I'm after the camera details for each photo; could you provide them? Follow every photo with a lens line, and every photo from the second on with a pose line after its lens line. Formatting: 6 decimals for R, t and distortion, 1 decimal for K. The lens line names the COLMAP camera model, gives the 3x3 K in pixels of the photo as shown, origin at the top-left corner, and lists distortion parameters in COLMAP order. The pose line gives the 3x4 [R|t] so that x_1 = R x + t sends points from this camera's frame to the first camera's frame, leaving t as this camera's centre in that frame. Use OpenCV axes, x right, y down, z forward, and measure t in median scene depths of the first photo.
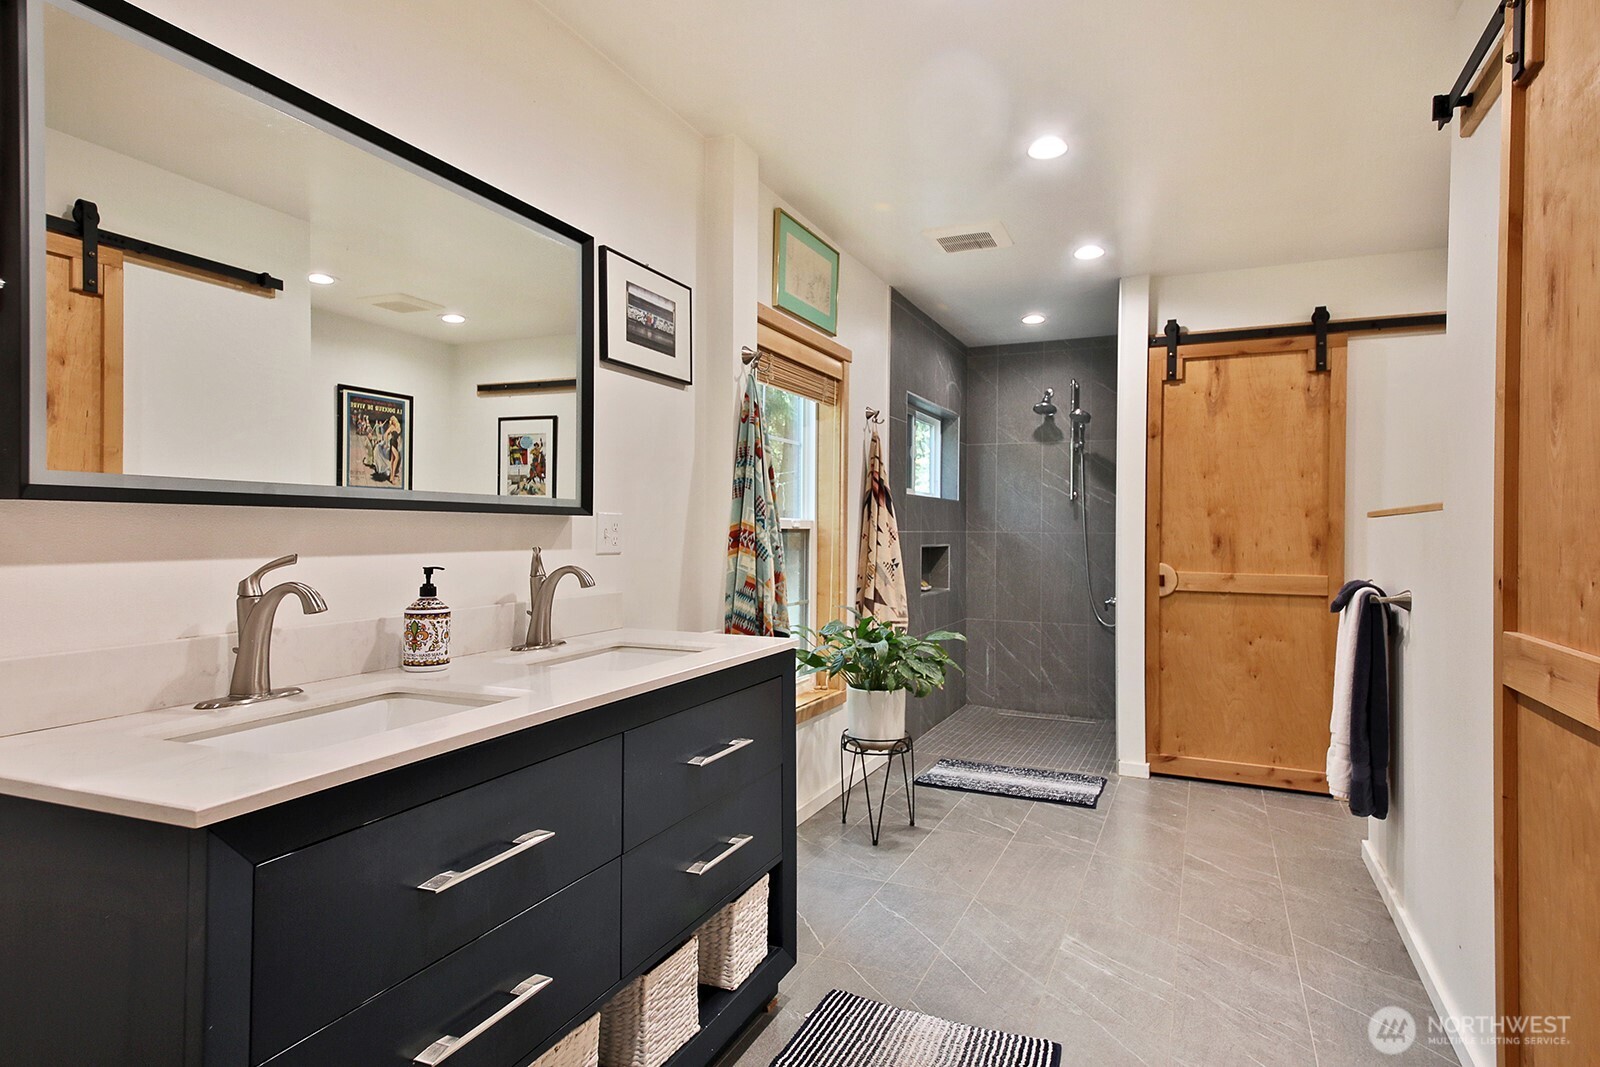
lens RADIAL K [[896.5, 0, 799.3], [0, 896.5, 520.9], [0, 0, 1]] dist [0.055974, -0.056630]
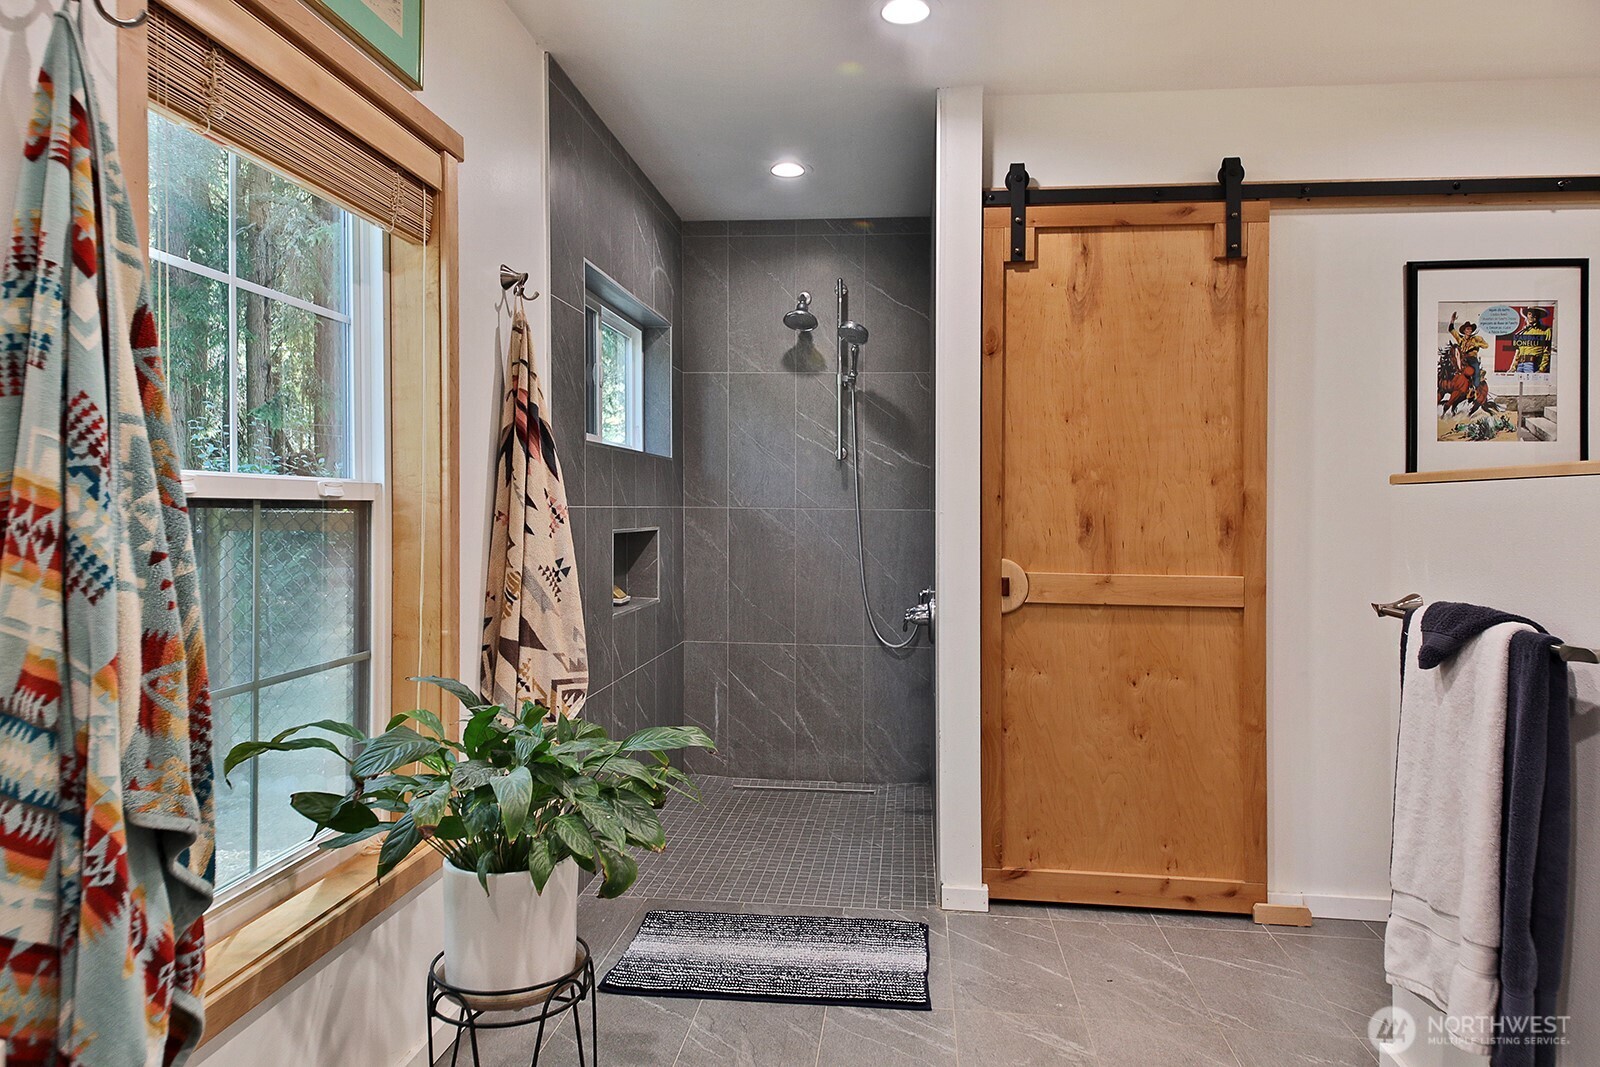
lens RADIAL K [[1061.4, 0, 823.5], [0, 1061.4, 563.9], [0, 0, 1]] dist [0.057450, -0.002346]
pose [[0.946053, -0.015207, 0.323656, 0.049280], [-0.006414, 0.997823, 0.065630, 0.003258], [-0.323950, -0.064165, 0.943896, 0.360113]]
